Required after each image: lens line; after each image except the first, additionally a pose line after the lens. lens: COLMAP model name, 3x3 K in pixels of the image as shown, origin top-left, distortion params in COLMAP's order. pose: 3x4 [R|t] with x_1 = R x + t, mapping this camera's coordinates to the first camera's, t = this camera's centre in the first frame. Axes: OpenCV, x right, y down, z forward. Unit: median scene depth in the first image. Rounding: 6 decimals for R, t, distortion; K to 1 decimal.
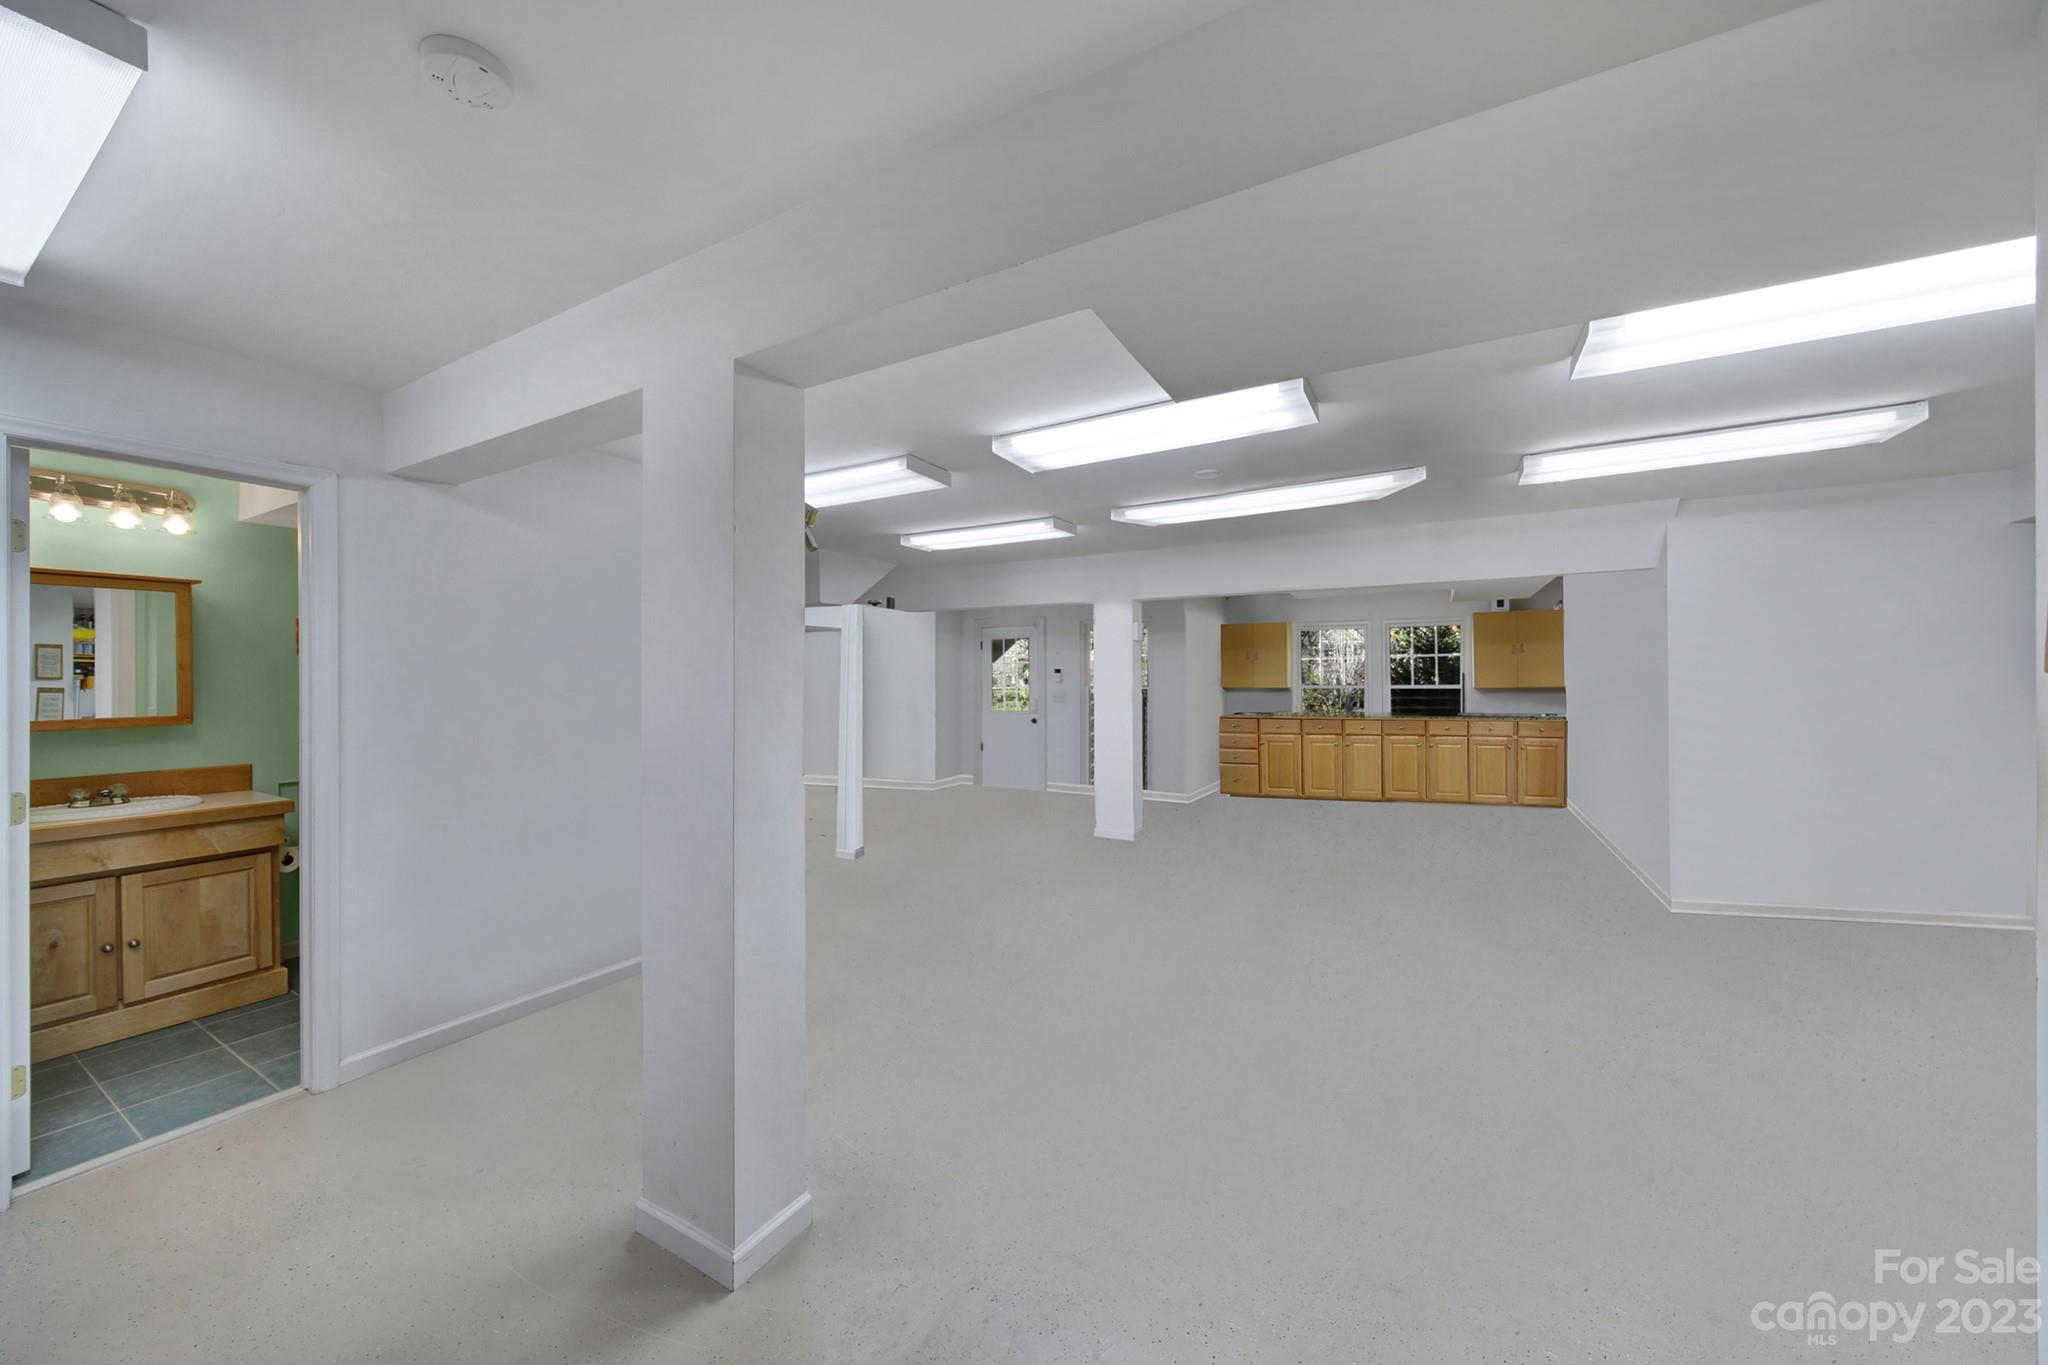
lens RADIAL K [[733.0, 0, 1021.9], [0, 733.0, 674.2], [0, 0, 1]] dist [0.001108, 0.000070]
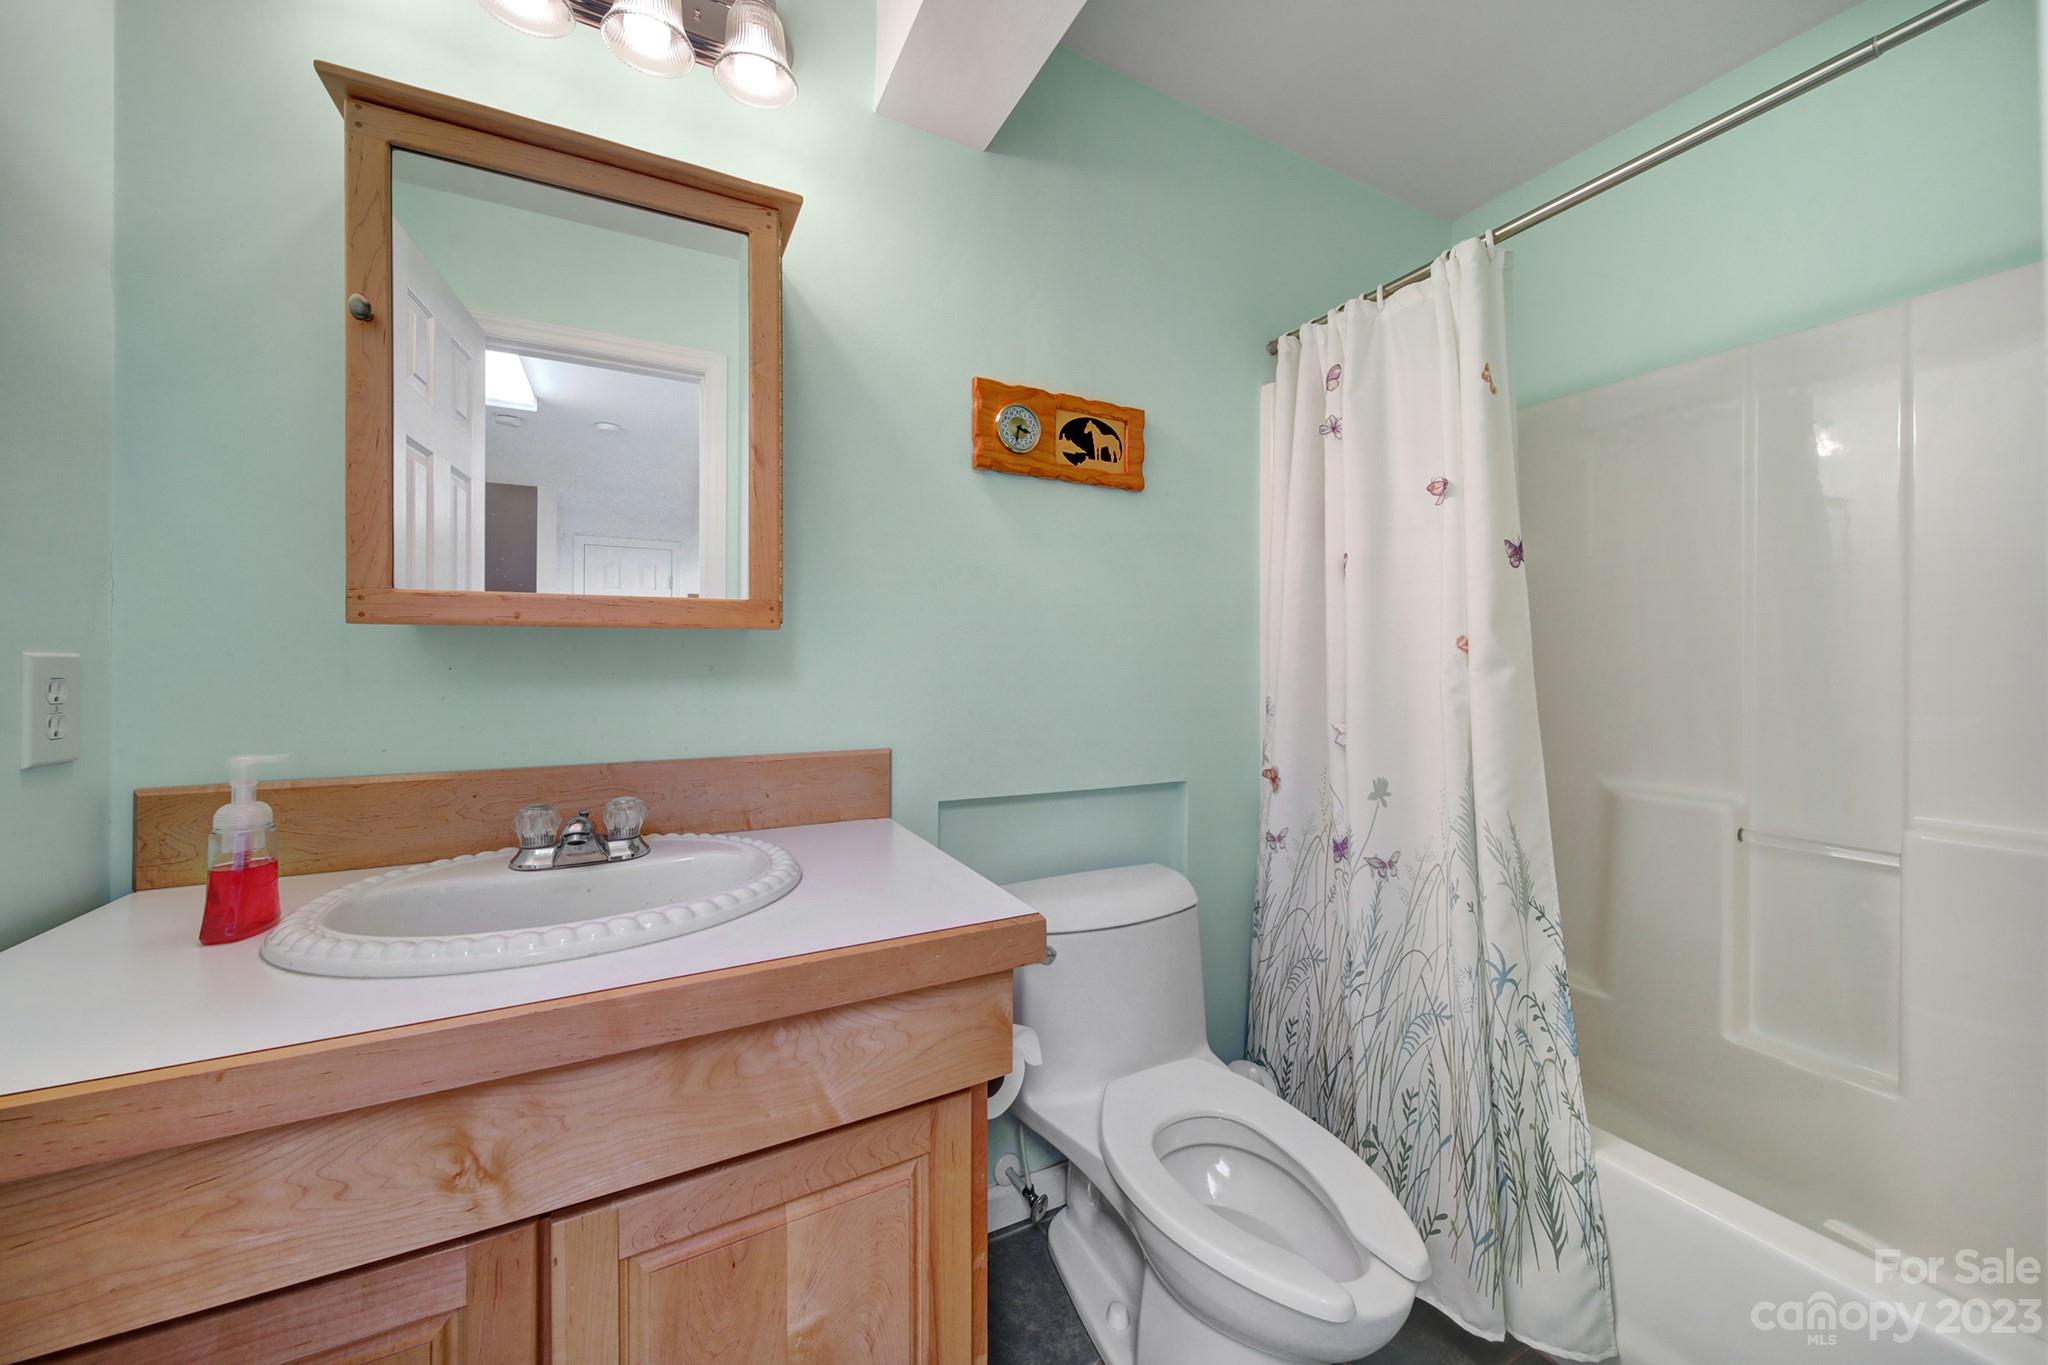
lens RADIAL K [[733.0, 0, 1020.0], [0, 733.0, 669.3], [0, 0, 1]] dist [0.001108, 0.000070]
pose [[0.843741, 0.015557, -0.536526, -0.904444], [-0.009961, 0.999862, 0.013327, 0.085976], [0.536659, -0.005900, 0.843779, 0.817846]]
